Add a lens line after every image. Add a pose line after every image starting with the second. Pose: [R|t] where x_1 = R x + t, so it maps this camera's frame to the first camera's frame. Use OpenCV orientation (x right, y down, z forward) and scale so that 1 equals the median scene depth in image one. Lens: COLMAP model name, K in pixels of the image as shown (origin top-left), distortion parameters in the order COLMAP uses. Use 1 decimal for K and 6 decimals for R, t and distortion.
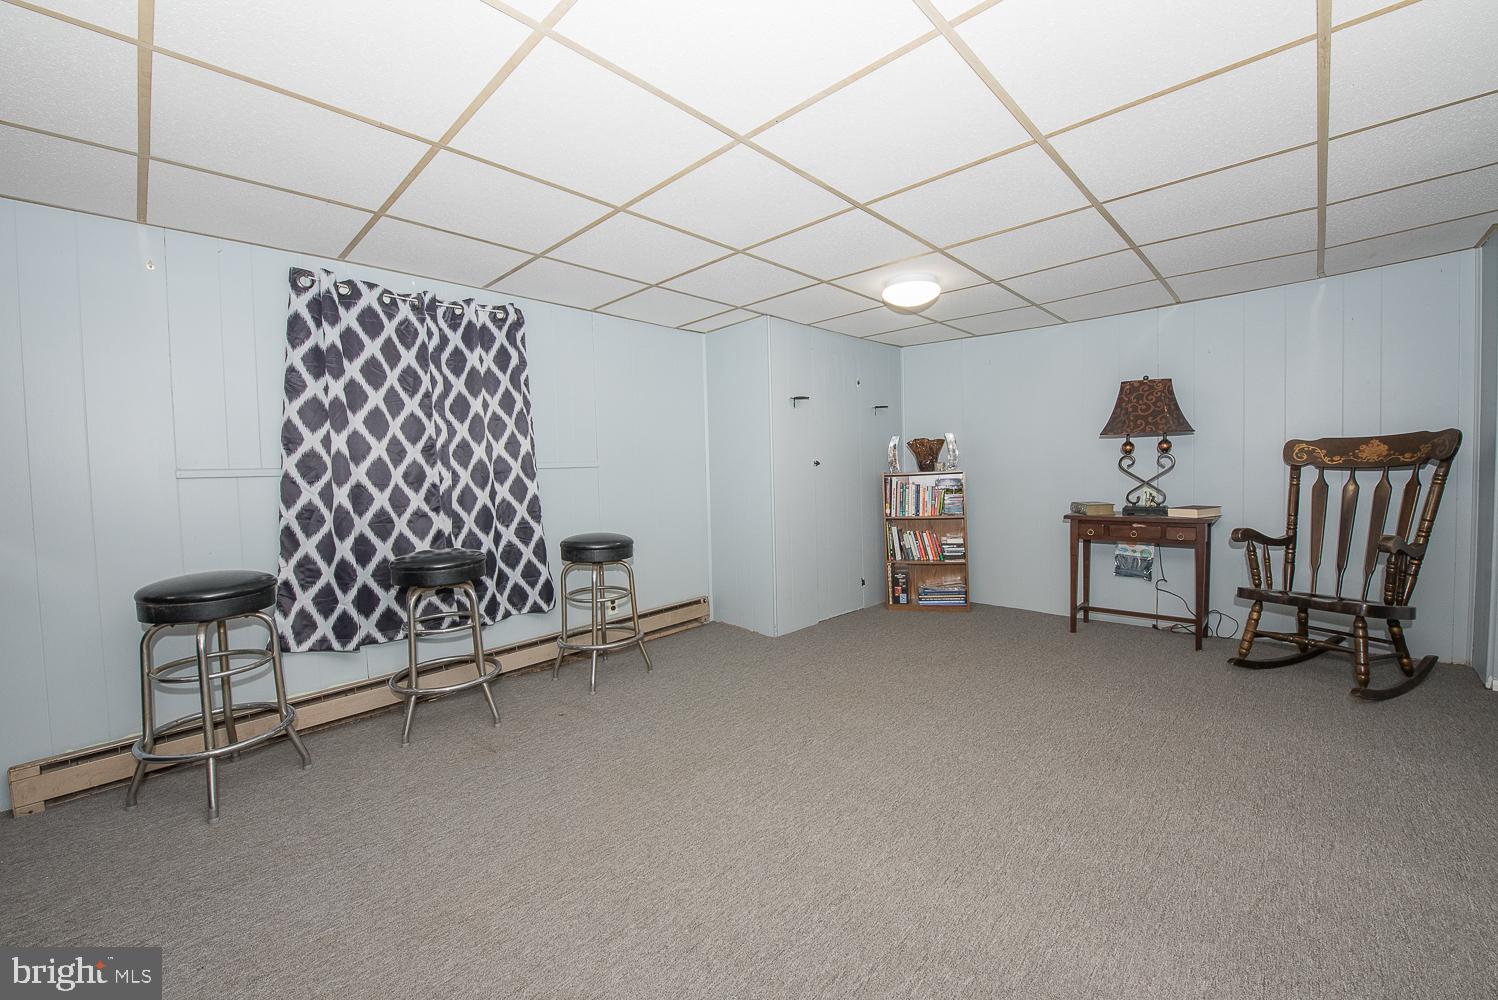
lens RADIAL K [[593.1, 0, 747.7], [0, 593.1, 501.2], [0, 0, 1]] dist [-0.016563, -0.001208]
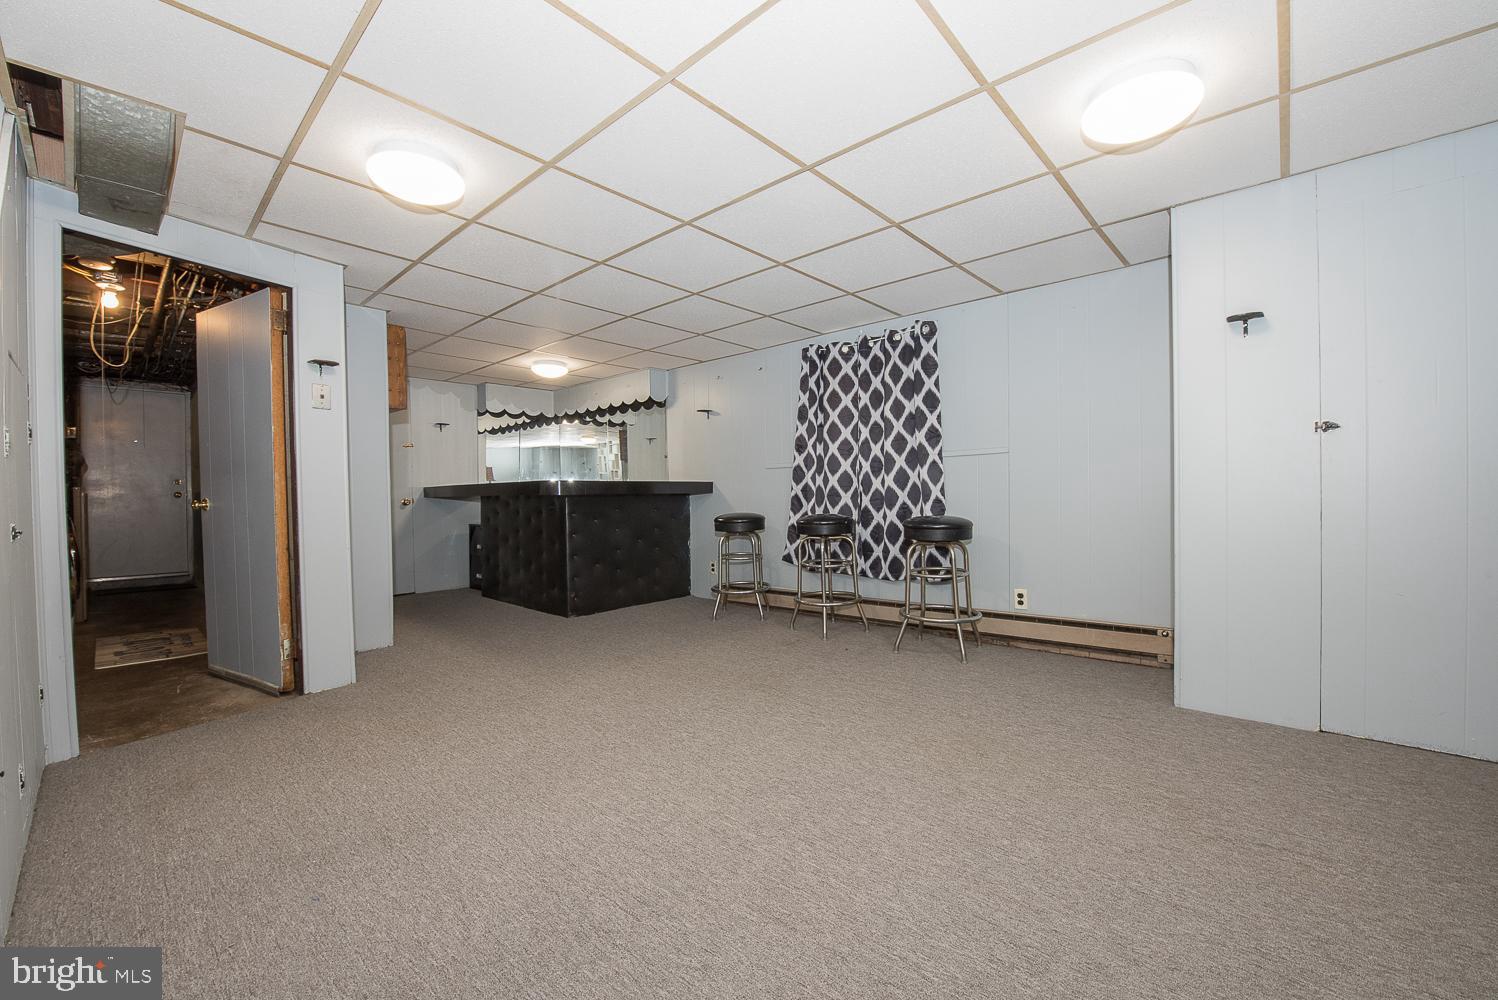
lens RADIAL K [[593.1, 0, 748.1], [0, 593.1, 499.8], [0, 0, 1]] dist [-0.016563, -0.001208]
pose [[0.021028, 0.037418, -0.999078, 0.822004], [-0.032434, 0.998799, 0.036725, -0.002514], [0.999253, 0.031632, 0.022216, 0.647149]]
